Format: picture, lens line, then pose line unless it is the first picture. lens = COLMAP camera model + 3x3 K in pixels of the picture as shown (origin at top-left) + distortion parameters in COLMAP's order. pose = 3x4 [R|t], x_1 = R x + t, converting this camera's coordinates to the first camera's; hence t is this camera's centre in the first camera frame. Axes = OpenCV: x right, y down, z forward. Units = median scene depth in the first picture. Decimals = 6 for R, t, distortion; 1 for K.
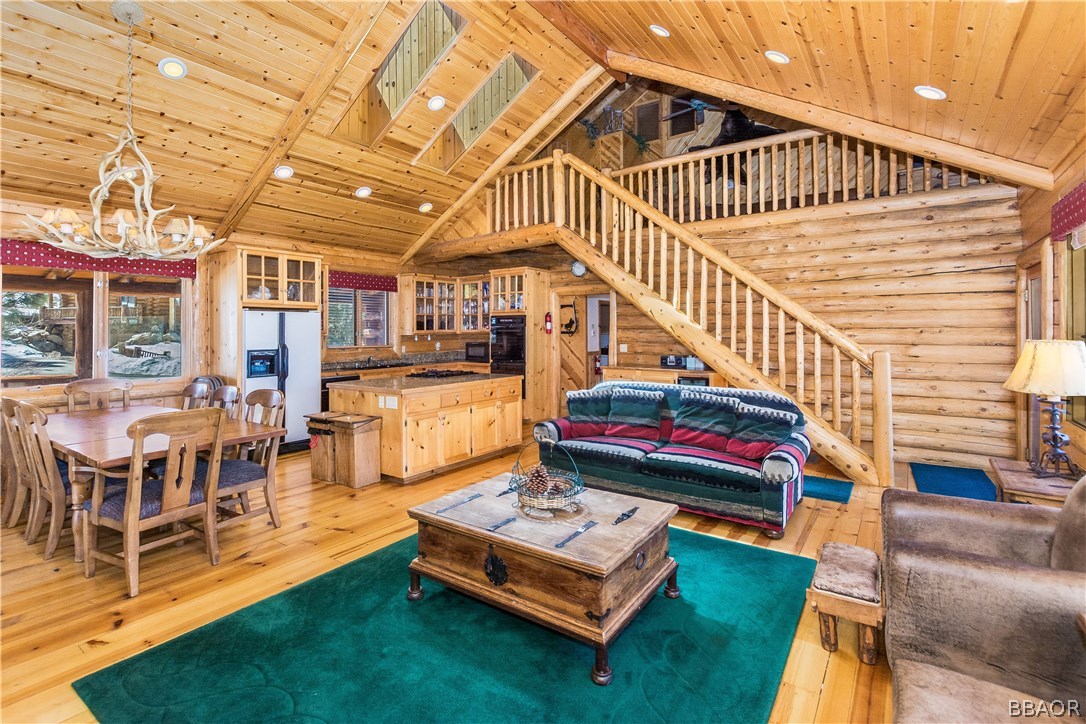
lens RADIAL K [[503.2, 0, 535.9], [0, 503.2, 321.6], [0, 0, 1]] dist [-0.001298, 0.000001]
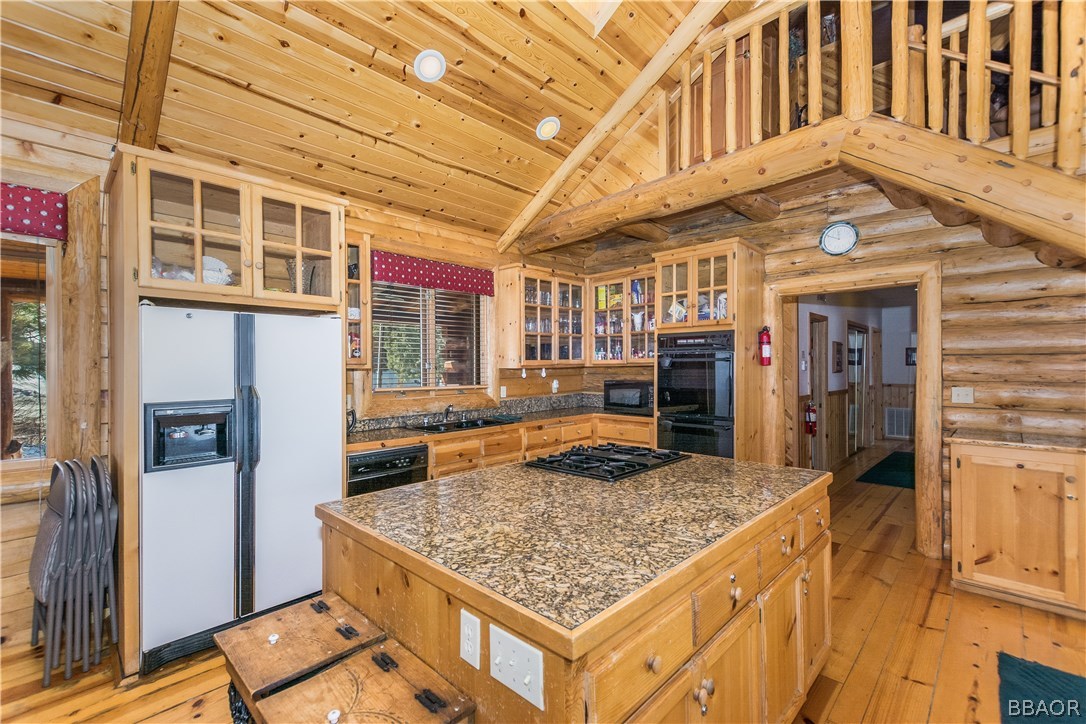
lens RADIAL K [[468.3, 0, 544.9], [0, 468.3, 367.2], [0, 0, 1]] dist [0.000318, -0.000544]
pose [[0.990949, 0.000449, -0.134235, -0.148432], [0.002419, 0.999772, 0.021198, 0.014647], [0.134214, -0.021331, 0.990723, 0.481766]]
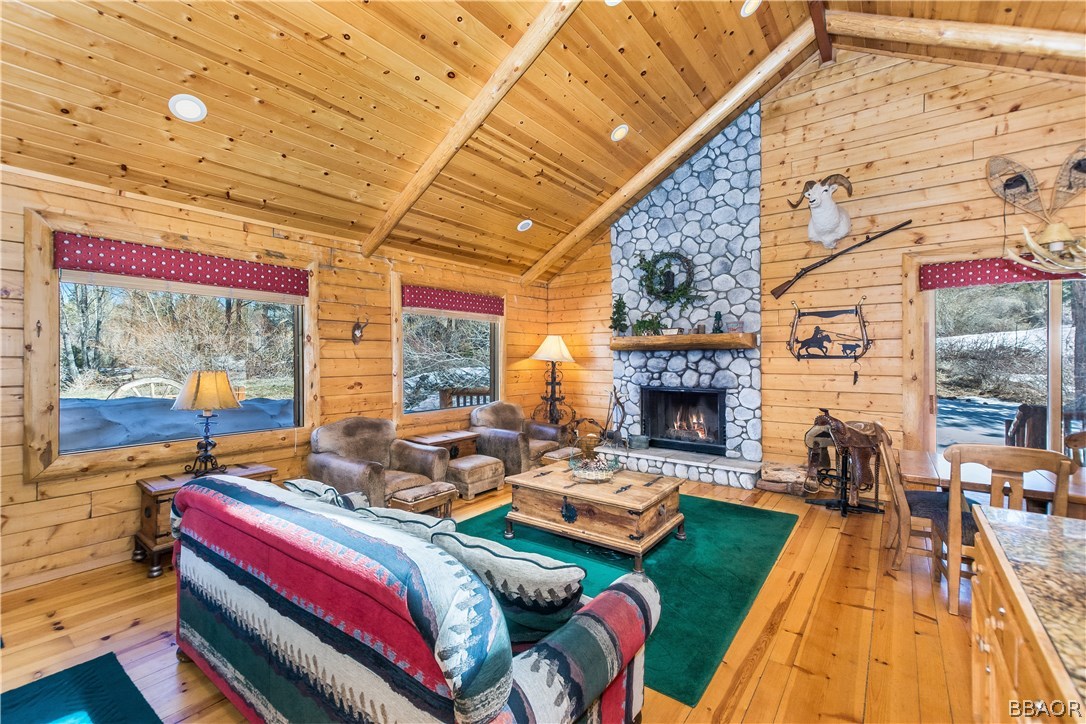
lens RADIAL K [[463.1, 0, 543.0], [0, 463.1, 362.0], [0, 0, 1]] dist [0.017473, -0.000016]
pose [[-0.999934, 0.005247, 0.010229, 0.051174], [0.005110, 0.999897, -0.013440, 0.012062], [-0.010299, -0.013386, -0.999857, 0.824284]]
